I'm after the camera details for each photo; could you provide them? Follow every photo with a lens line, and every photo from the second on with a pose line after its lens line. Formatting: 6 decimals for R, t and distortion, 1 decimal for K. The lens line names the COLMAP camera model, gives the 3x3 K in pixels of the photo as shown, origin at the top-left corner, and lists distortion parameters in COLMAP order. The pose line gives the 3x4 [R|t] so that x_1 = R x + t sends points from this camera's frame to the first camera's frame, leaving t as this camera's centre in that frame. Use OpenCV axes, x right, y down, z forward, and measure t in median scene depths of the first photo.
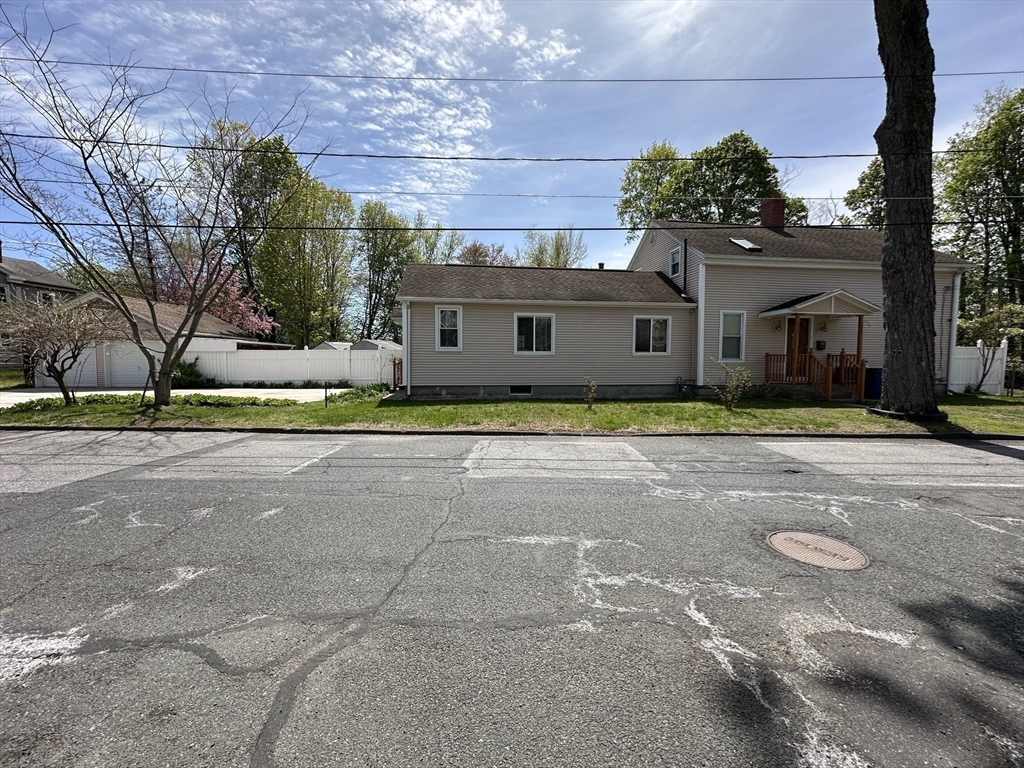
lens RADIAL K [[411.6, 0, 512.0], [0, 411.6, 384.0], [0, 0, 1]] dist [-0.001731, 0.000059]
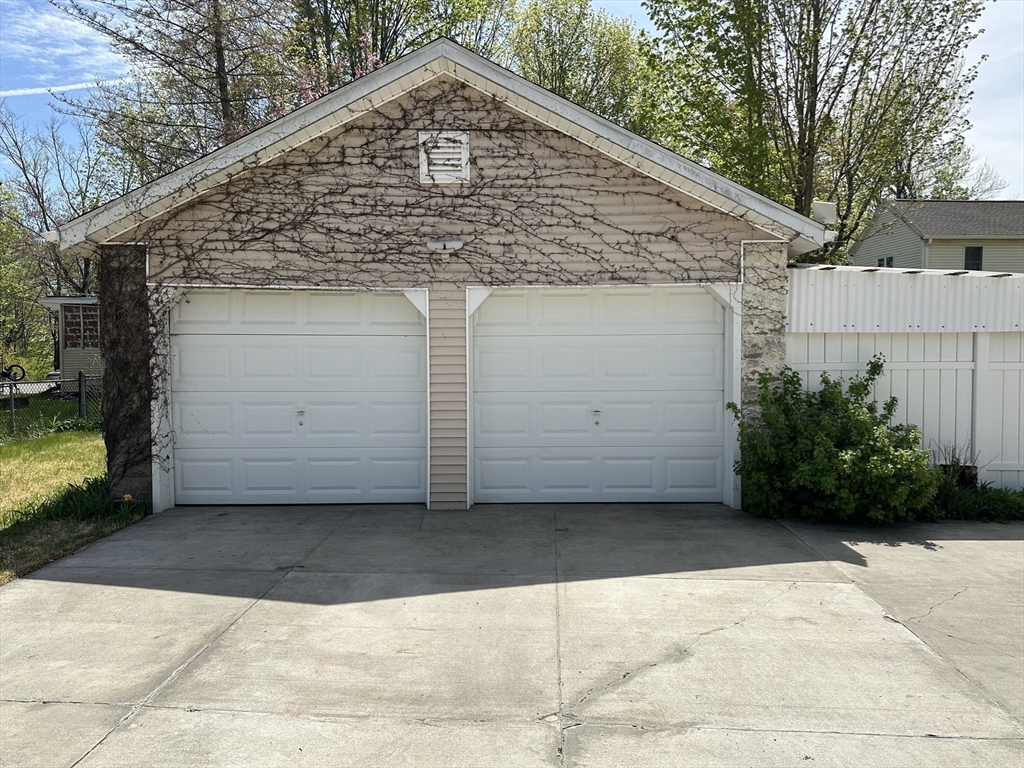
lens RADIAL K [[725.4, 0, 507.8], [0, 725.4, 382.2], [0, 0, 1]] dist [0.114188, -0.180836]
pose [[0.996489, -0.005123, -0.083564, -1.218293], [0.003910, 0.999885, -0.014667, -0.066228], [0.083629, 0.014288, 0.996394, 0.820164]]
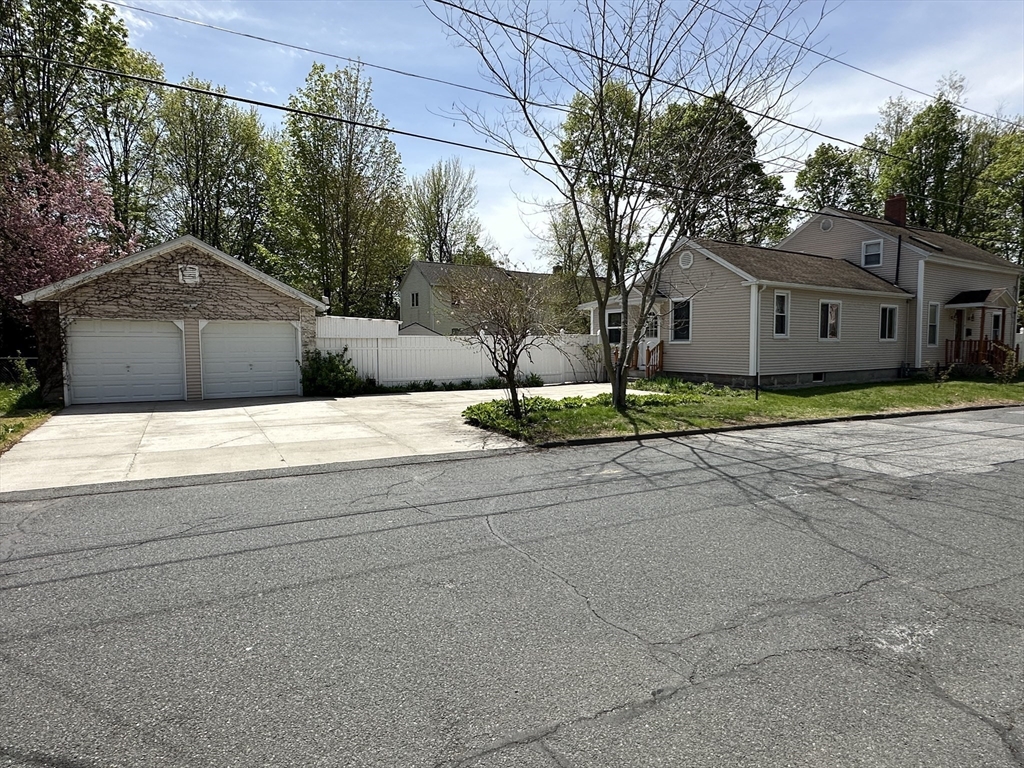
lens RADIAL K [[612.8, 0, 515.7], [0, 612.8, 389.5], [0, 0, 1]] dist [-0.001975, -0.000115]
pose [[0.892724, -0.039891, 0.448834, -1.278125], [0.034294, 0.999200, 0.020595, -0.009938], [-0.449296, -0.002994, 0.893378, -0.000730]]
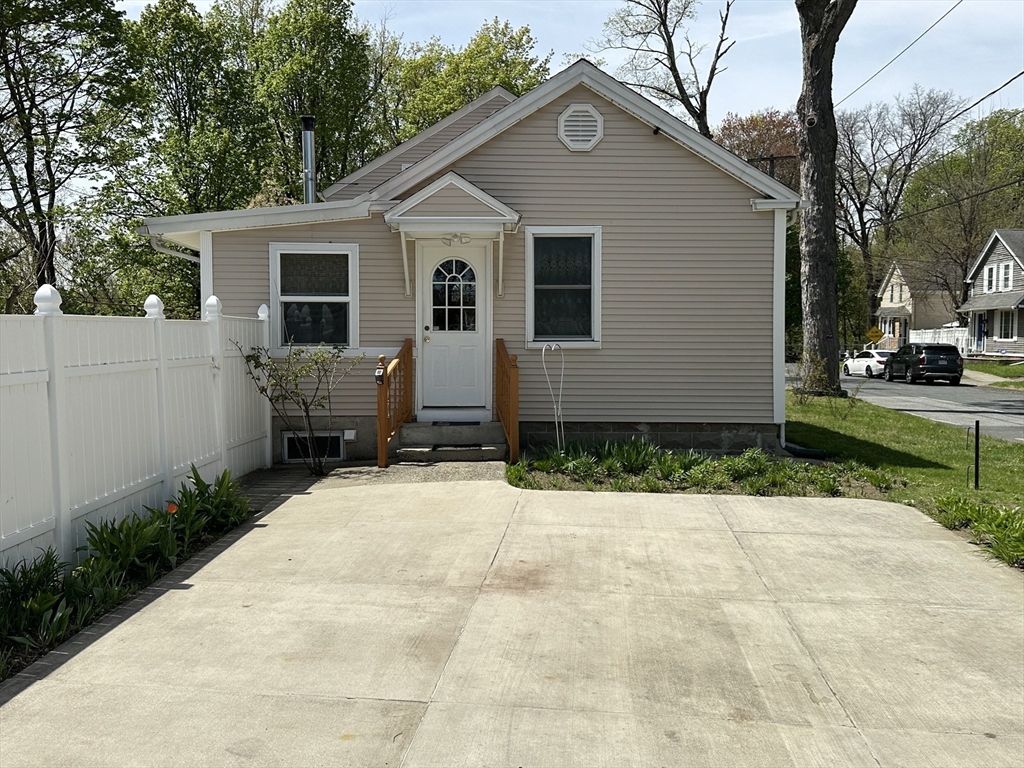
lens RADIAL K [[923.9, 0, 512.0], [0, 923.9, 384.0], [0, 0, 1]] dist [0.004658, 0.000840]
pose [[0.086854, -0.058244, 0.994517, -1.096153], [0.059244, 0.996825, 0.053205, -0.092402], [-0.994458, 0.054298, 0.090029, 1.133369]]
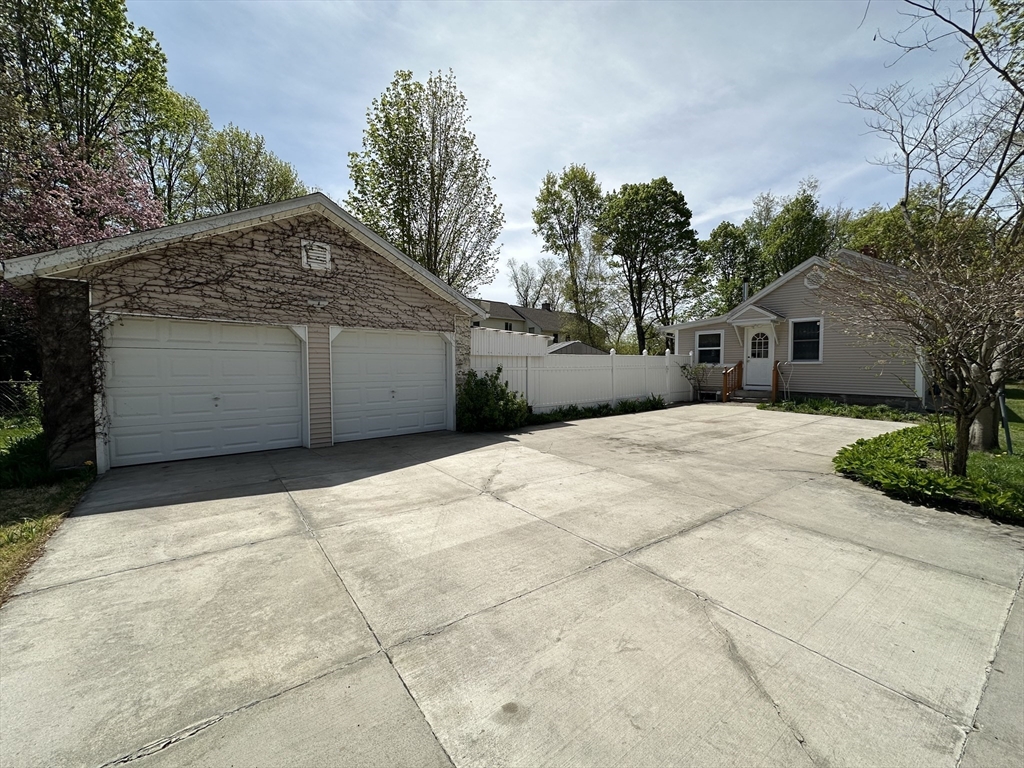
lens RADIAL K [[411.6, 0, 512.0], [0, 411.6, 384.0], [0, 0, 1]] dist [-0.001731, 0.000059]
pose [[0.817285, -0.031608, 0.575366, -1.401316], [0.039748, 0.999209, -0.001568, -0.055282], [-0.574861, 0.024151, 0.817894, 0.752704]]
